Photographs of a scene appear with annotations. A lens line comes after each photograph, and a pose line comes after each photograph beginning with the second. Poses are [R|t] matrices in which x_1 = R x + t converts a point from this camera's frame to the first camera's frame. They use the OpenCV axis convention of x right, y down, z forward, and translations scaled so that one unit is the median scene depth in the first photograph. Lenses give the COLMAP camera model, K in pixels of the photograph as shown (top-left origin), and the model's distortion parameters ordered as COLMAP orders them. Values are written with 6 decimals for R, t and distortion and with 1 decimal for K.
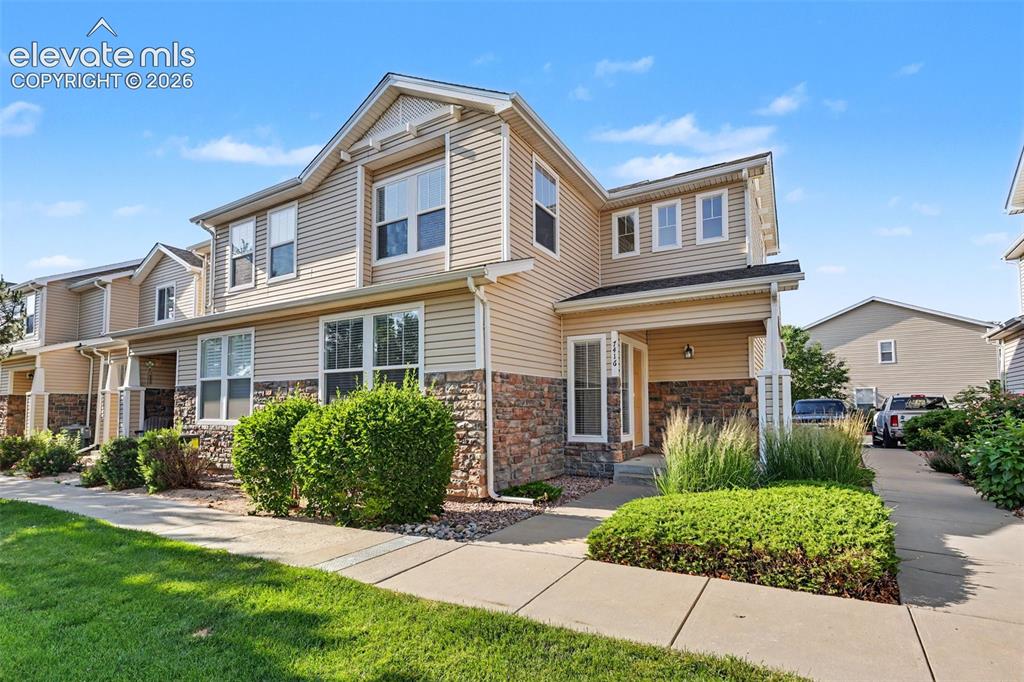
lens RADIAL K [[489.9, 0, 510.0], [0, 489.9, 382.6], [0, 0, 1]] dist [-0.002739, -0.000232]
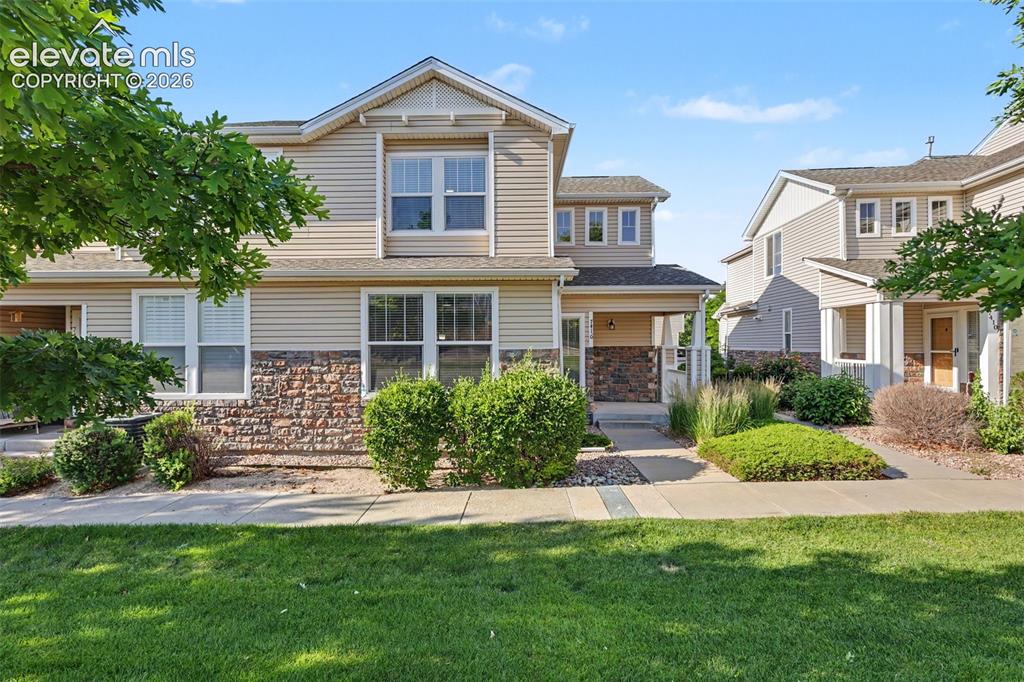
lens RADIAL K [[471.4, 0, 512.0], [0, 471.4, 341.0], [0, 0, 1]] dist [-0.002057, -0.000049]
pose [[0.865298, 0.002284, 0.501253, -0.652696], [-0.024803, 0.998960, 0.038264, -0.076455], [-0.500644, -0.045542, 0.864454, 0.021998]]
